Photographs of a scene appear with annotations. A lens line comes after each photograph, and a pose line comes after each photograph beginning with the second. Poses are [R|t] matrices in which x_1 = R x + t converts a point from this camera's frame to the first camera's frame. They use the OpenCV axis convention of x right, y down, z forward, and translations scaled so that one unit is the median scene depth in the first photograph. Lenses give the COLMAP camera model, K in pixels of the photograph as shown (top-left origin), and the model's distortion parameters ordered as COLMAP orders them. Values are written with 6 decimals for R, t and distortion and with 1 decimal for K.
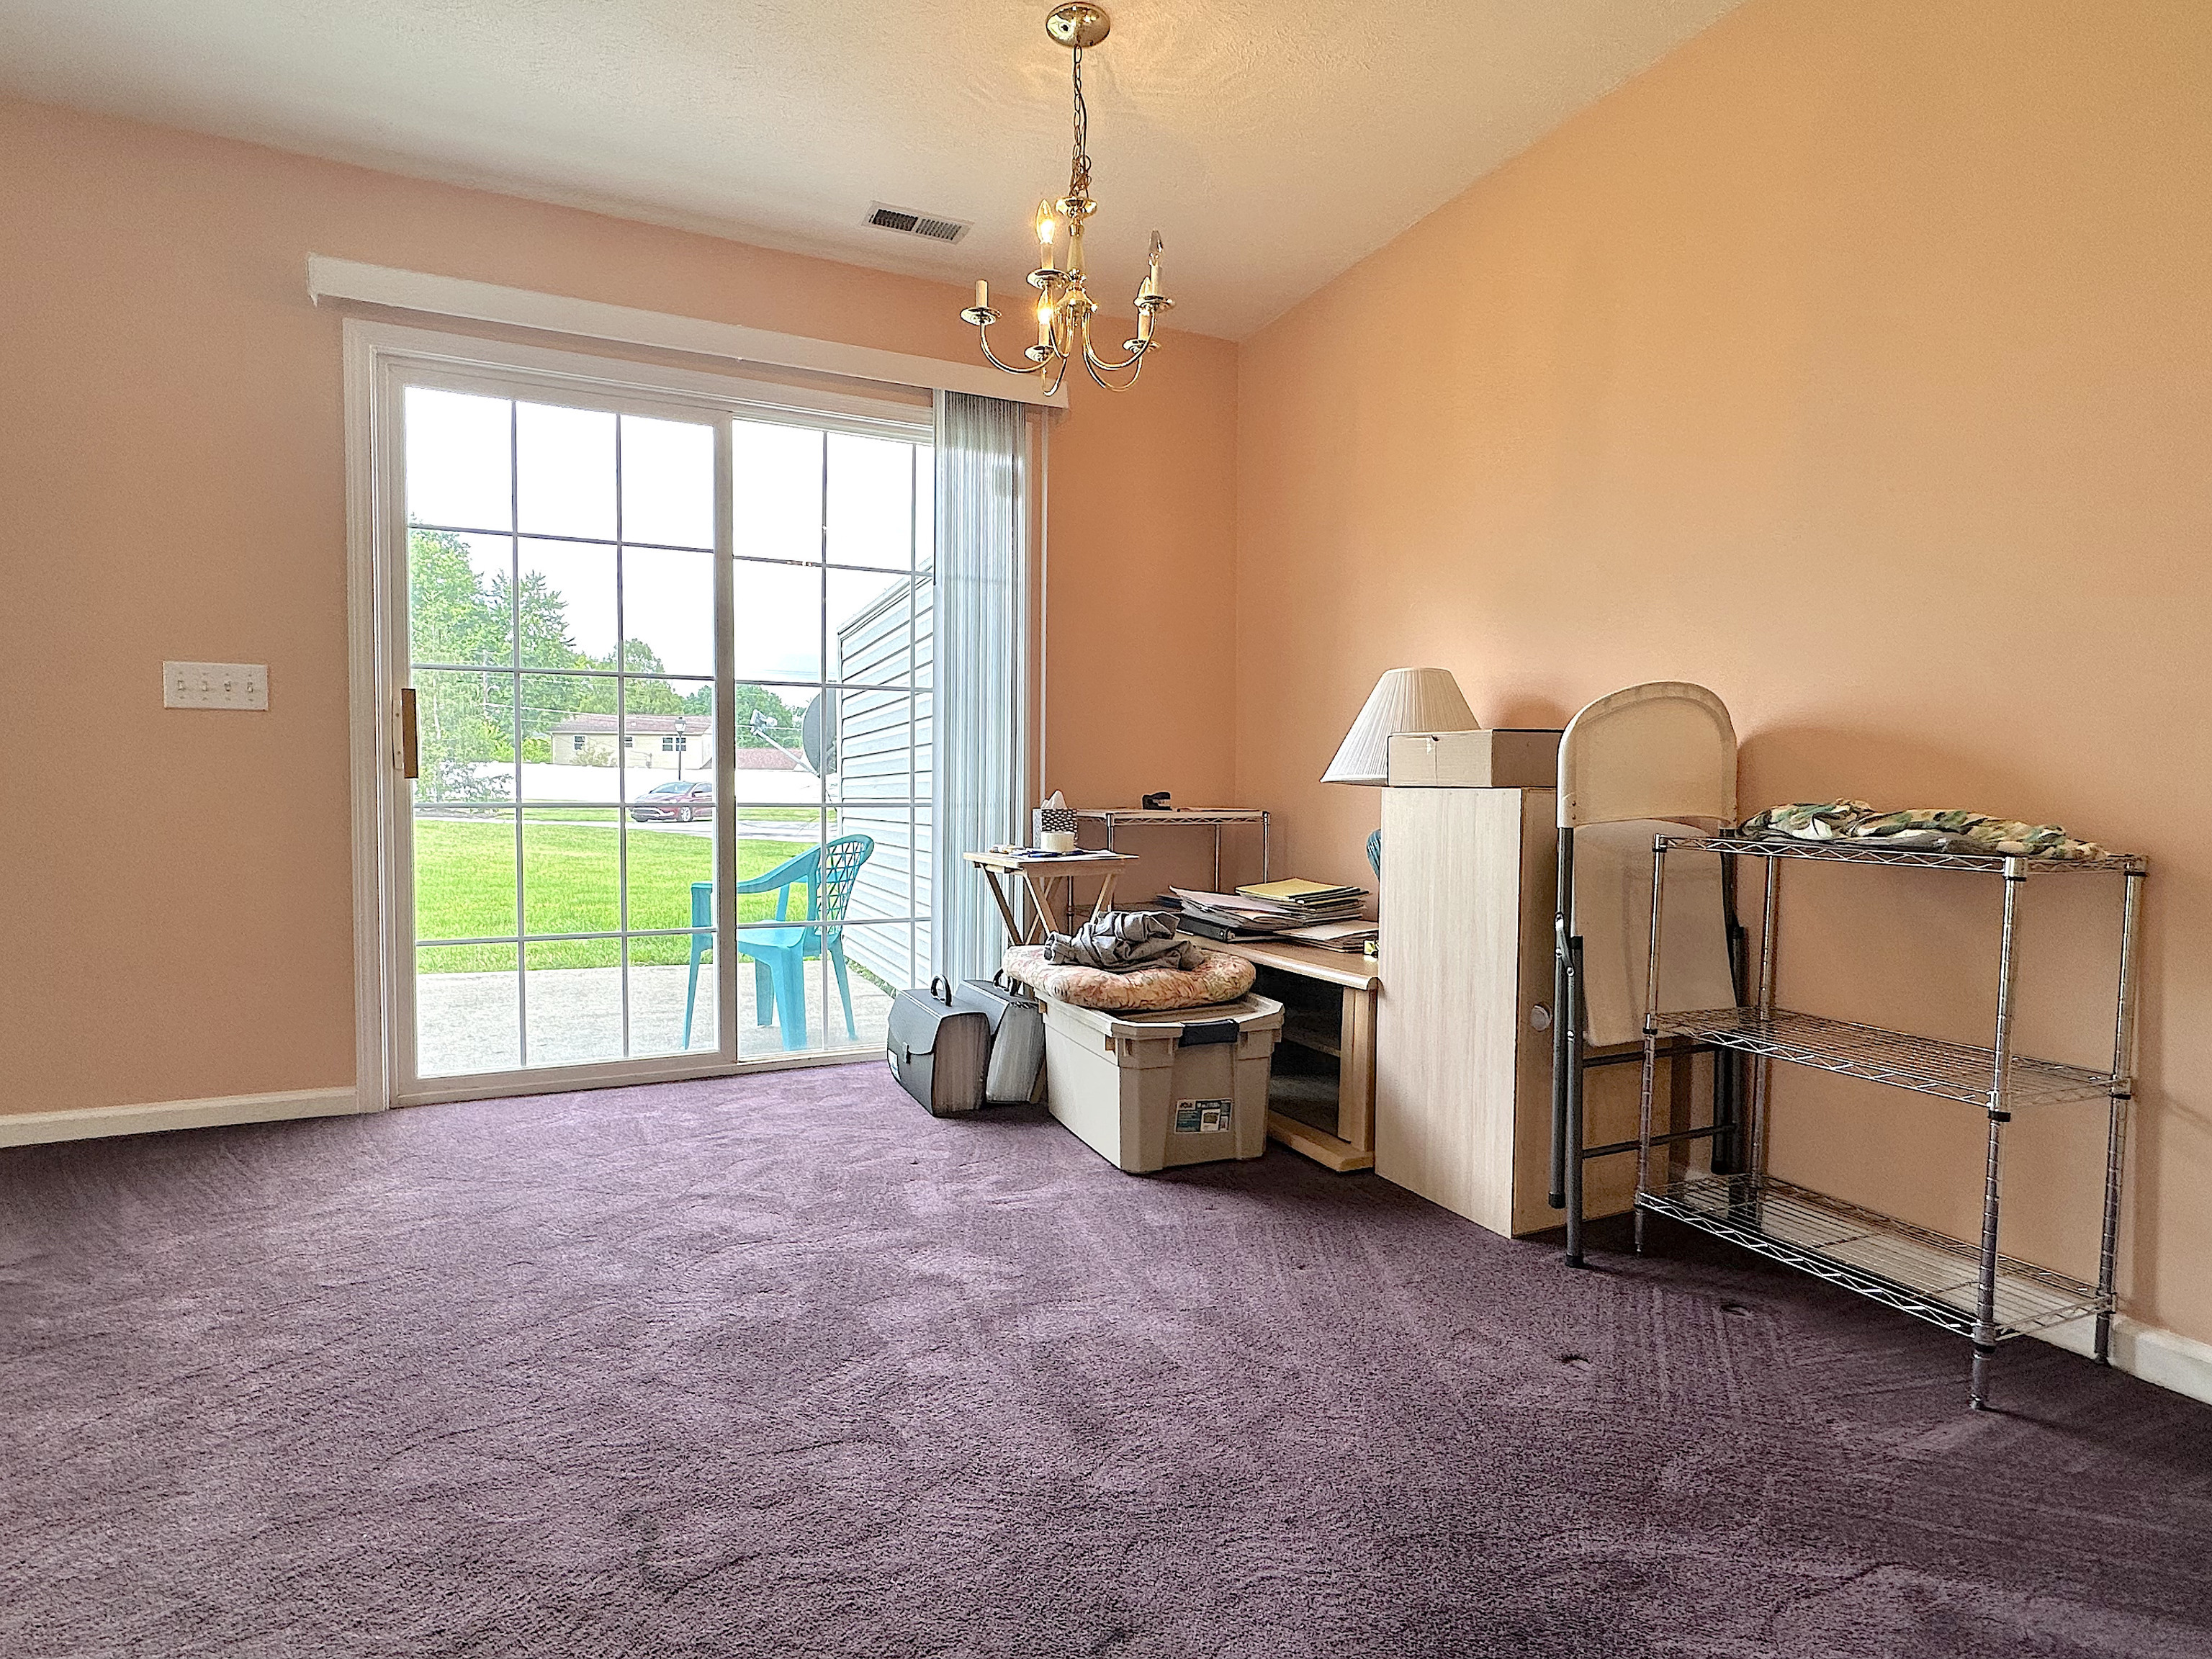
lens RADIAL K [[1112.6, 0, 1105.1], [0, 1112.6, 838.6], [0, 0, 1]] dist [-0.002211, -0.000106]
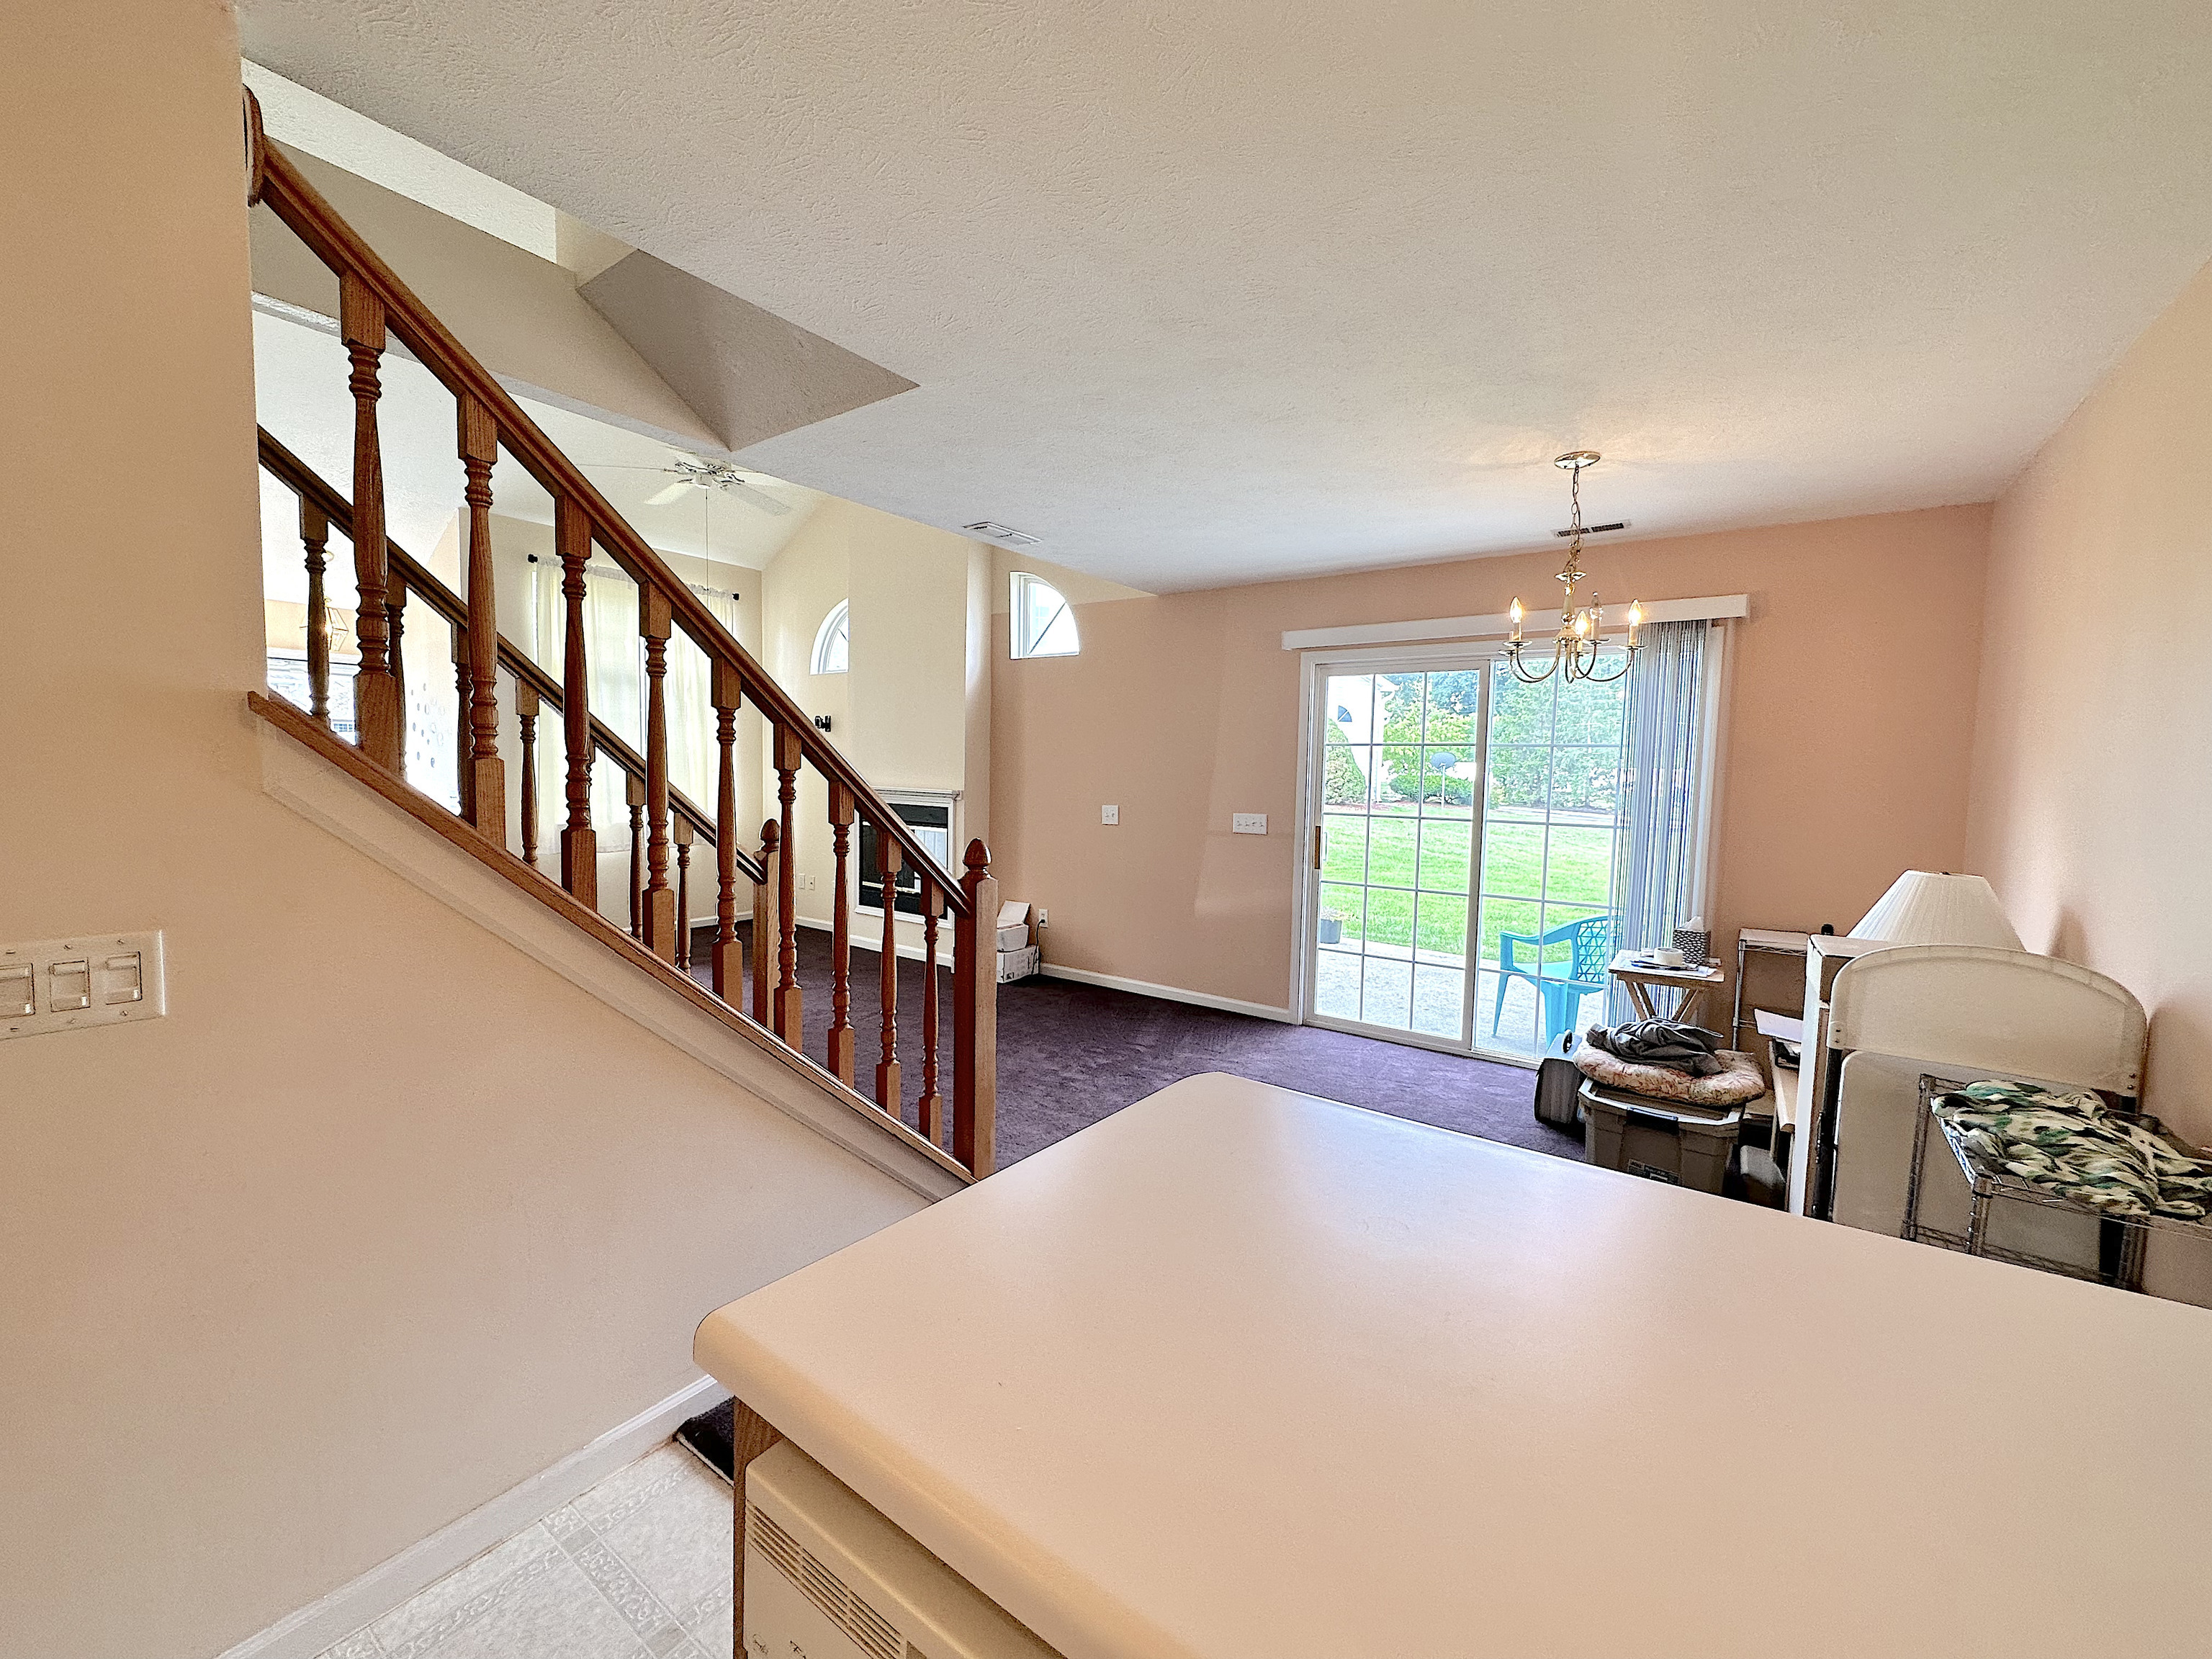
lens RADIAL K [[884.1, 0, 1099.2], [0, 884.1, 828.5], [0, 0, 1]] dist [-0.001077, 0.001863]
pose [[0.490595, 0.064047, -0.869031, 0.603250], [-0.055698, 0.997561, 0.042077, -0.177295], [0.869606, 0.027761, 0.492966, -0.162443]]
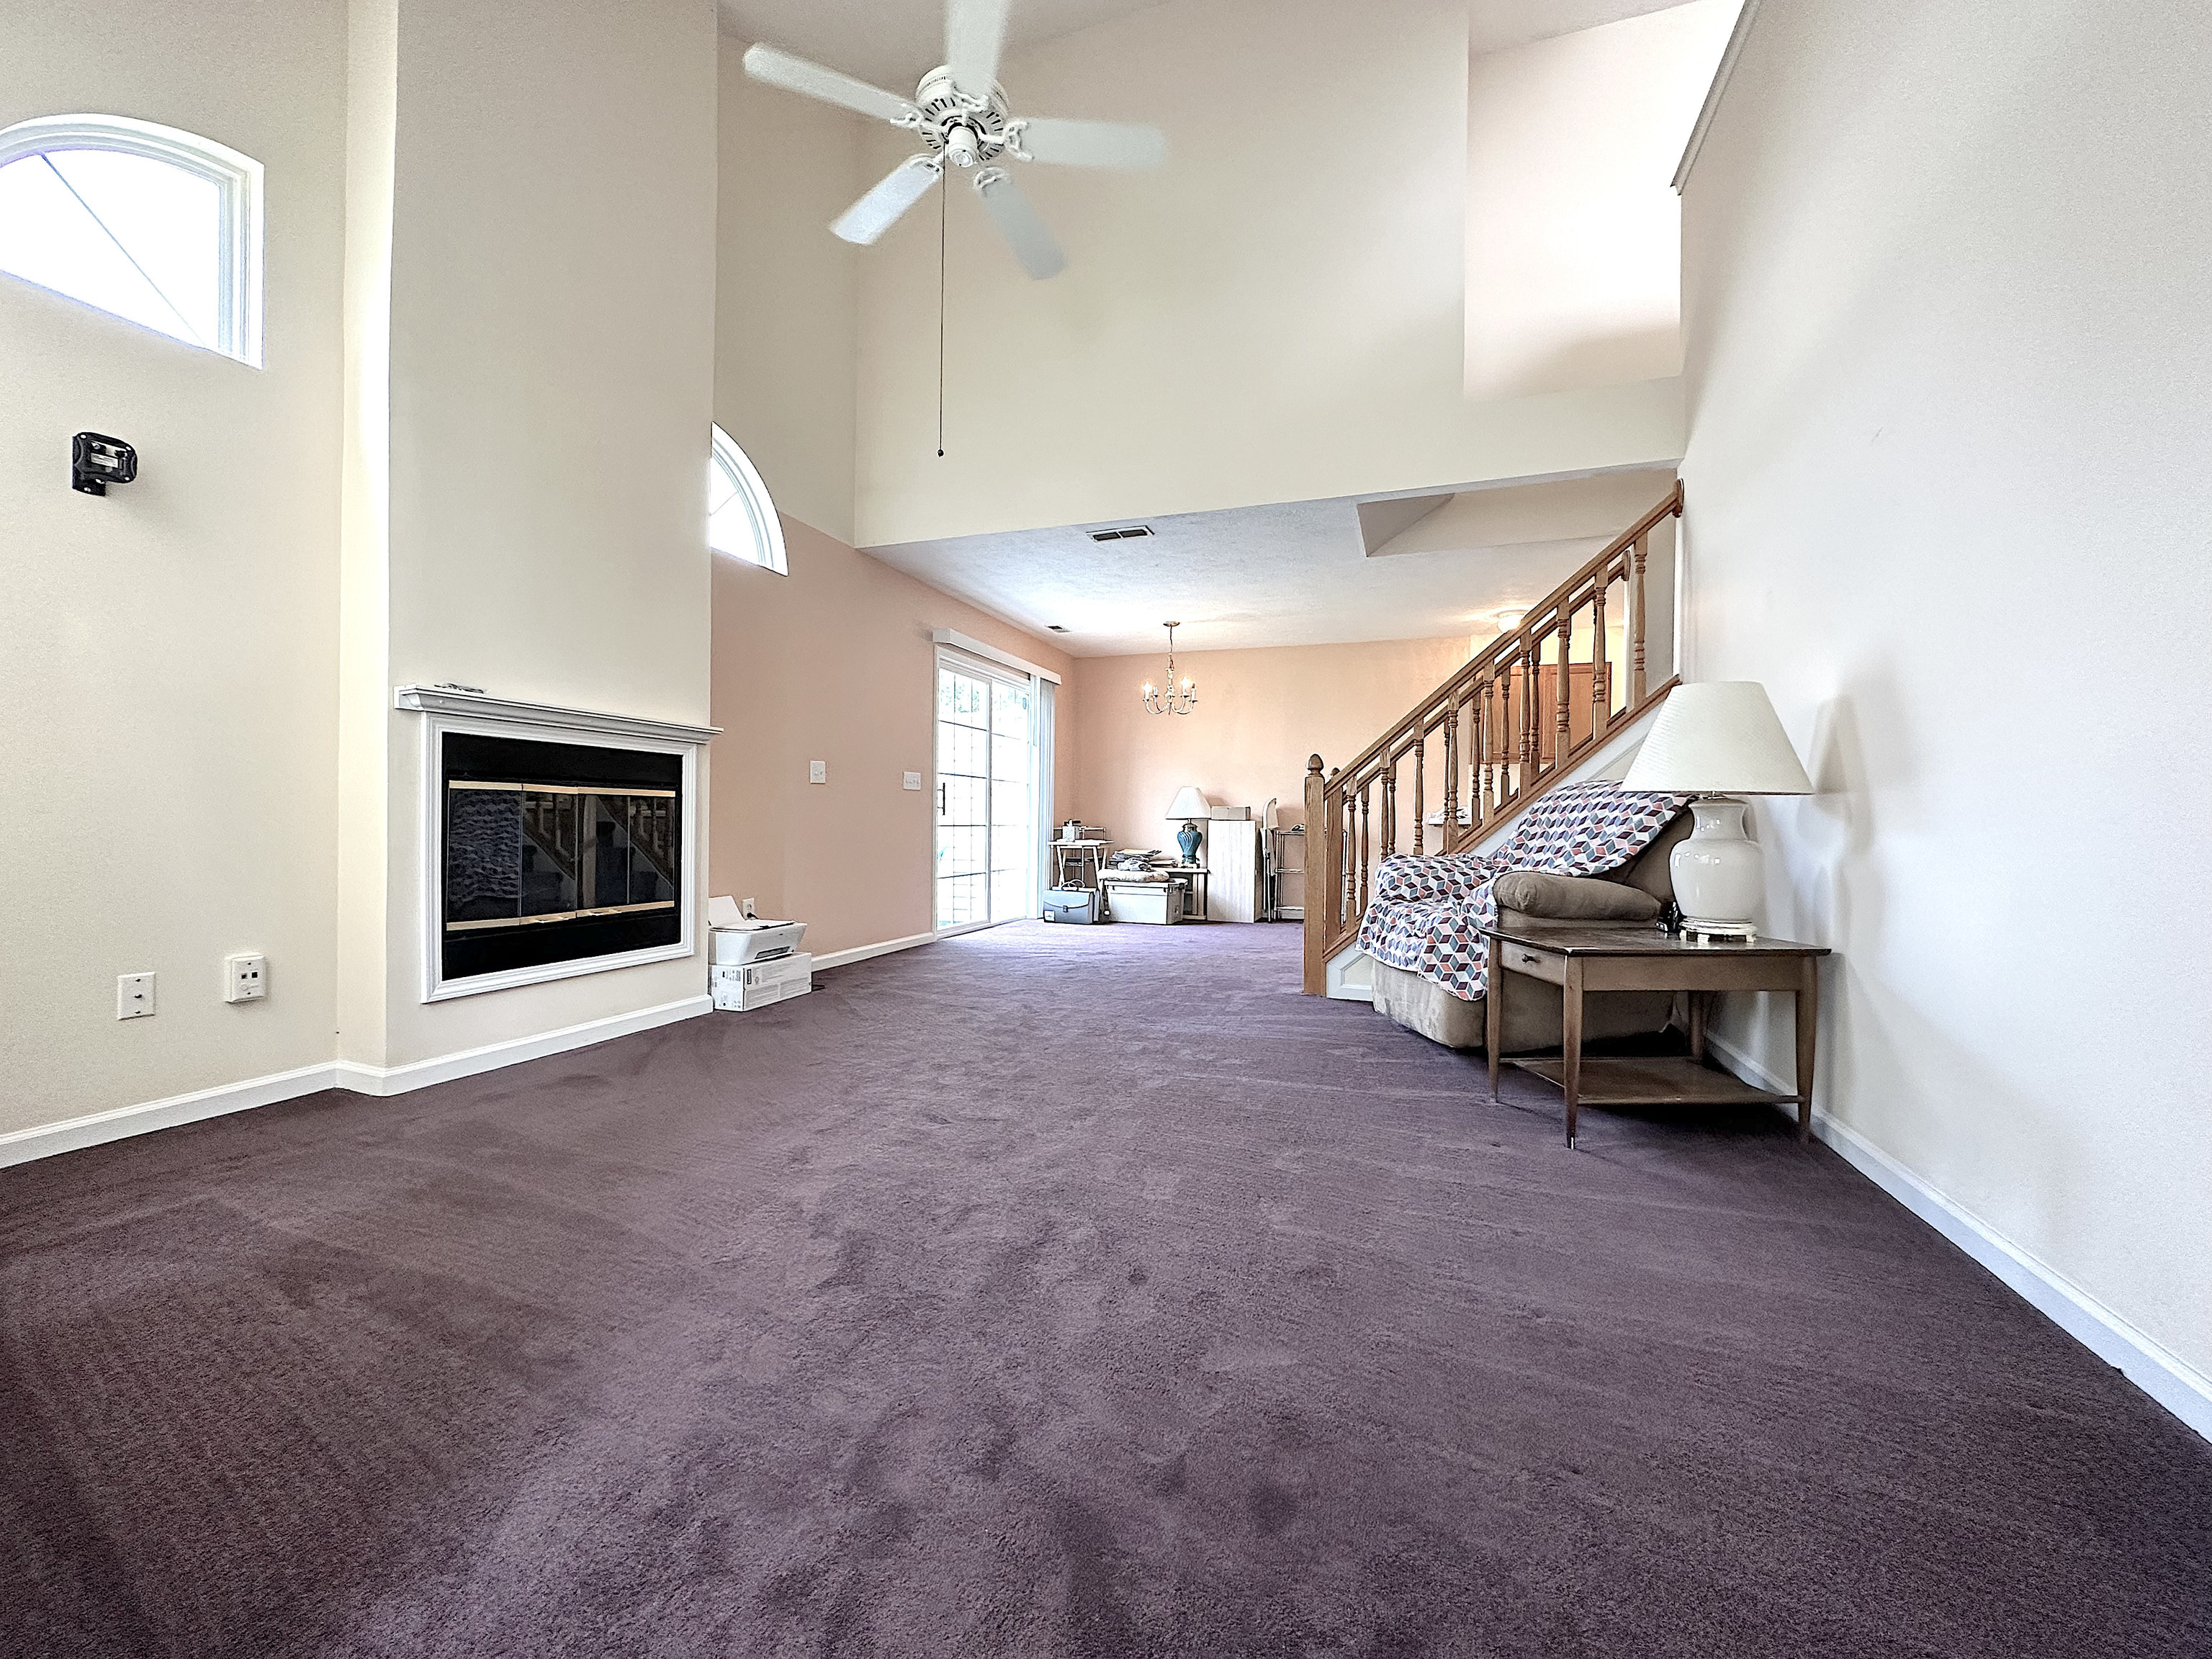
lens RADIAL K [[884.1, 0, 1107.9], [0, 884.1, 828.7], [0, 0, 1]] dist [-0.001077, 0.001863]
pose [[0.682732, -0.005386, 0.730649, -1.928475], [0.025432, 0.999542, -0.016397, 0.022033], [-0.730227, 0.029777, 0.682556, -0.733263]]
